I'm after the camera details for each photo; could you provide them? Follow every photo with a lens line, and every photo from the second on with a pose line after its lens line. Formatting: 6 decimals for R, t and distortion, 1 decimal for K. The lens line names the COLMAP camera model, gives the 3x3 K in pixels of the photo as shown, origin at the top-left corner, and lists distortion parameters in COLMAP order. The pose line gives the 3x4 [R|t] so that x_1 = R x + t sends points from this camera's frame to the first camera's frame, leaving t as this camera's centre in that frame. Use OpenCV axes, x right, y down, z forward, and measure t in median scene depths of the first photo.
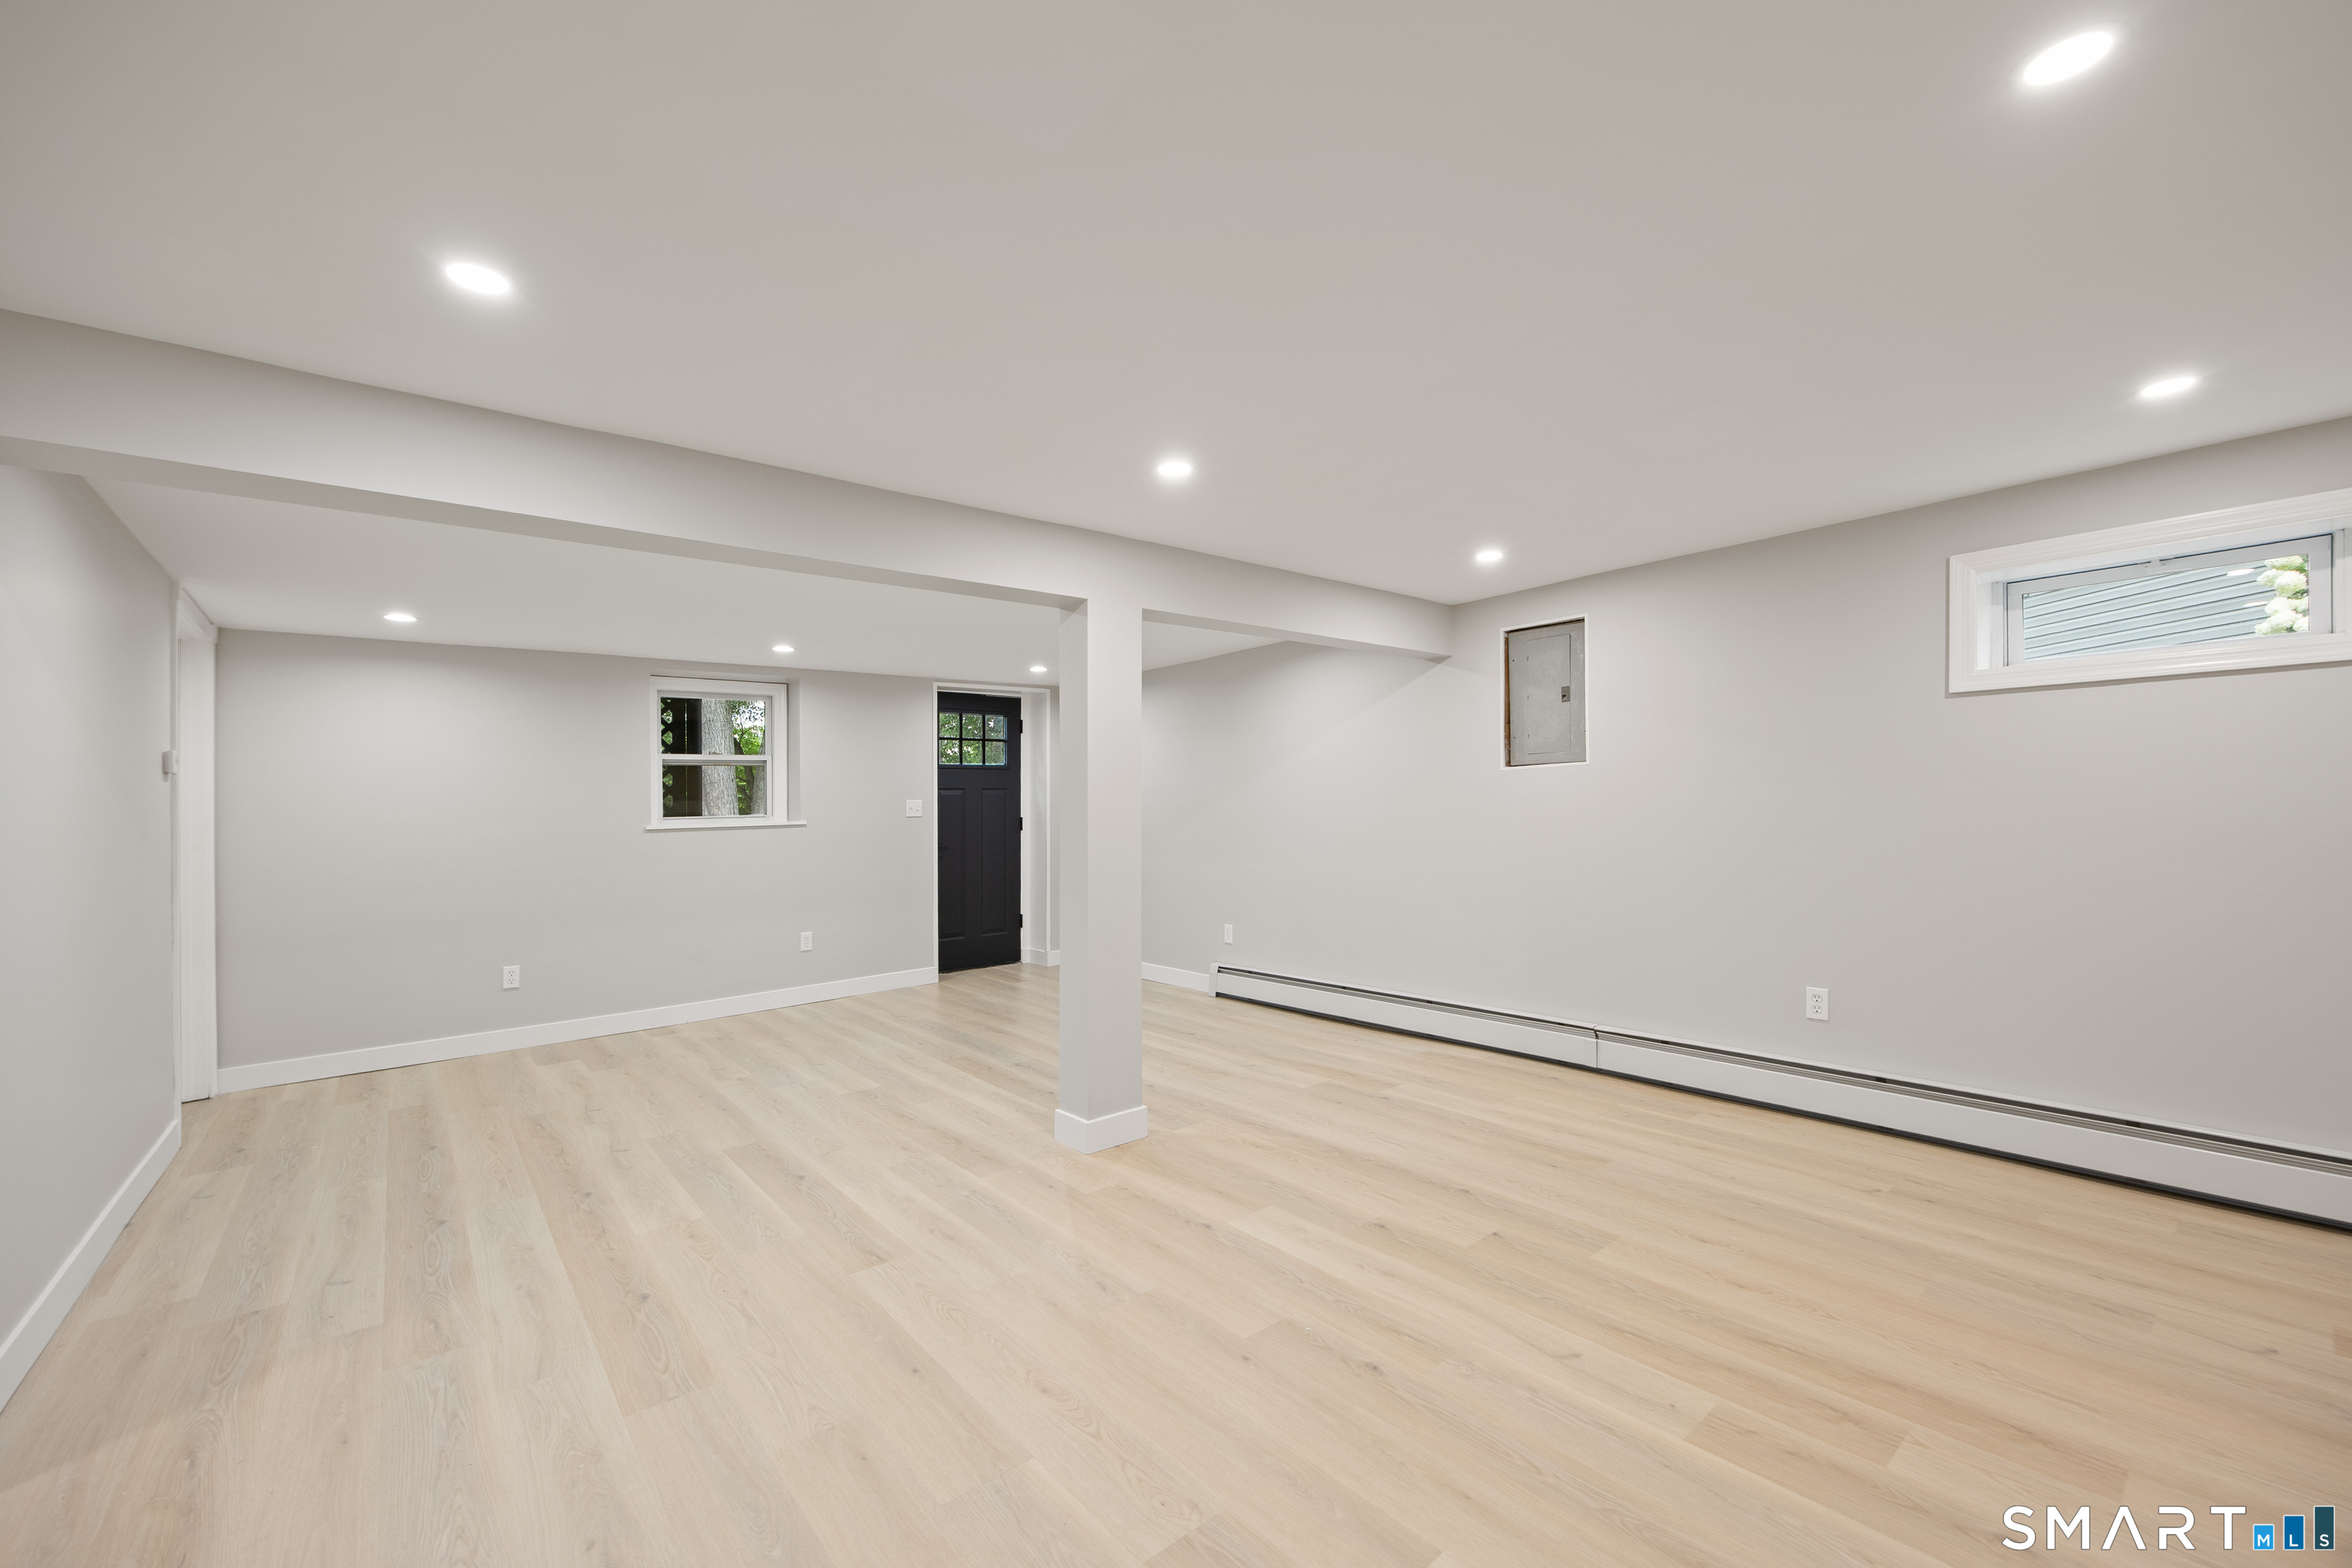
lens RADIAL K [[928.1, 0, 1186.6], [0, 928.1, 791.8], [0, 0, 1]] dist [-0.001630, -0.000086]
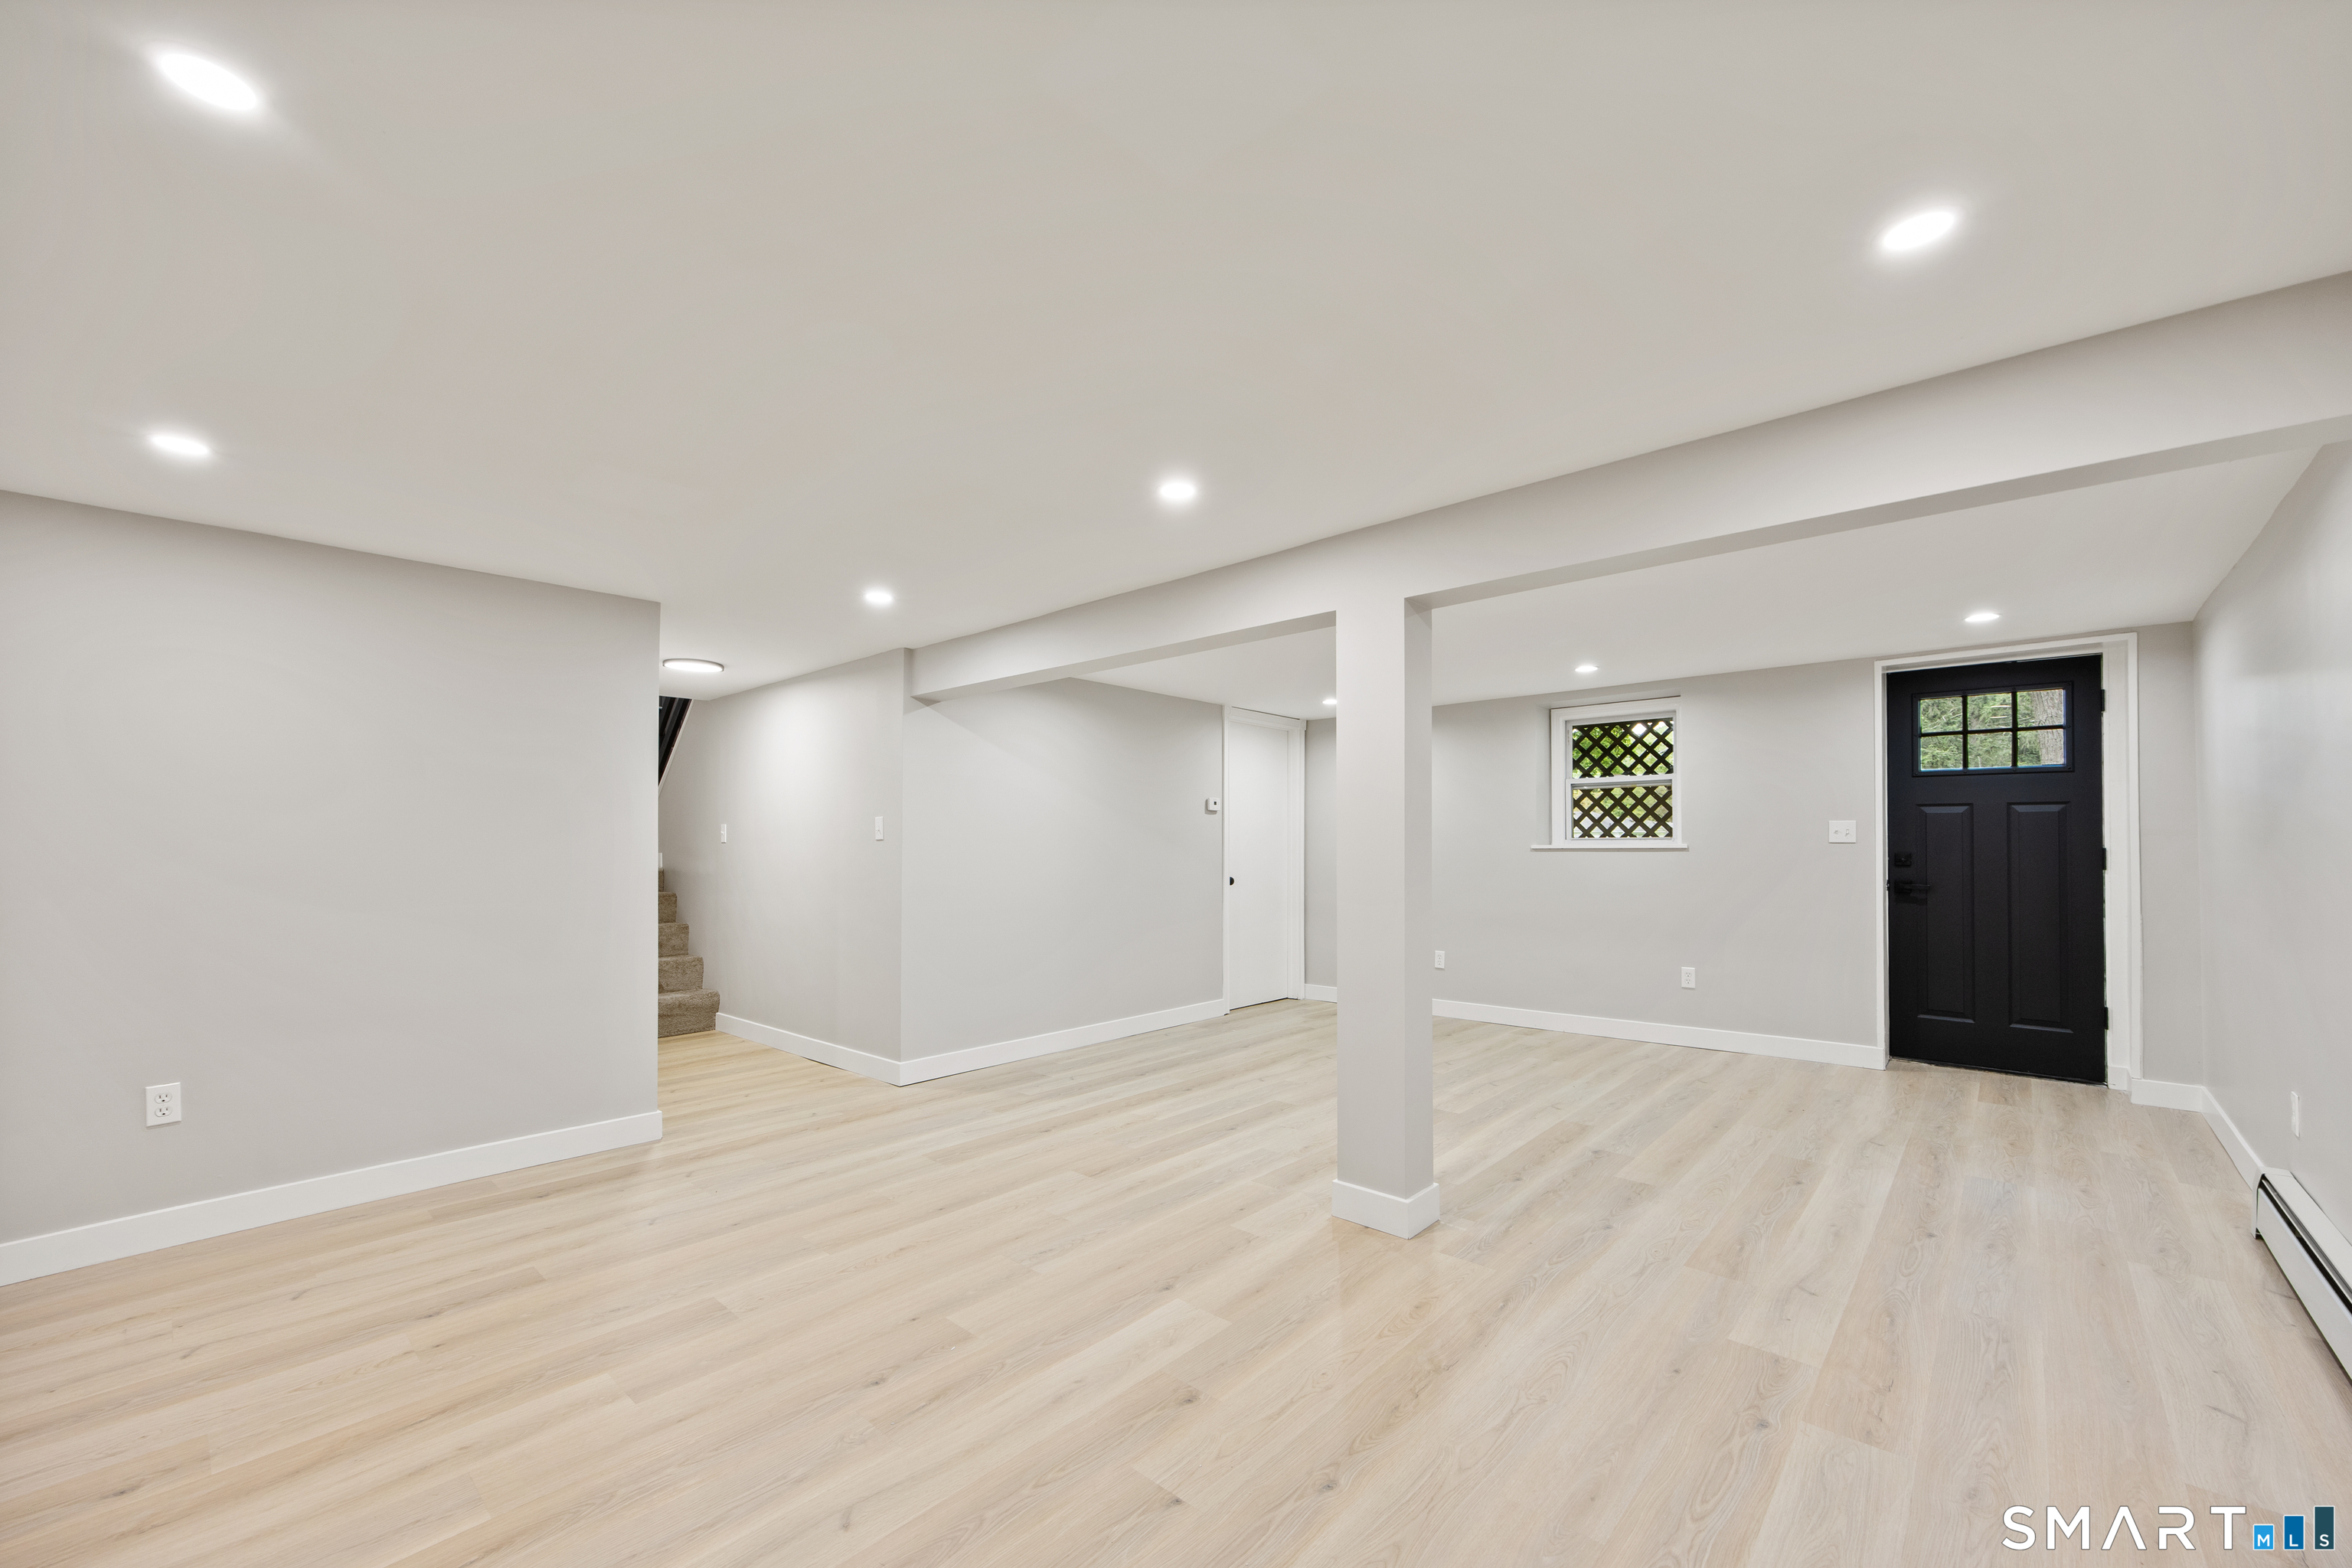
lens RADIAL K [[928.1, 0, 1186.6], [0, 928.1, 791.8], [0, 0, 1]] dist [-0.001630, -0.000086]
pose [[0.151618, -0.028884, -0.988017, 0.644115], [0.015200, 0.999523, -0.026888, -0.004603], [0.988322, -0.010941, 0.151985, 0.589686]]
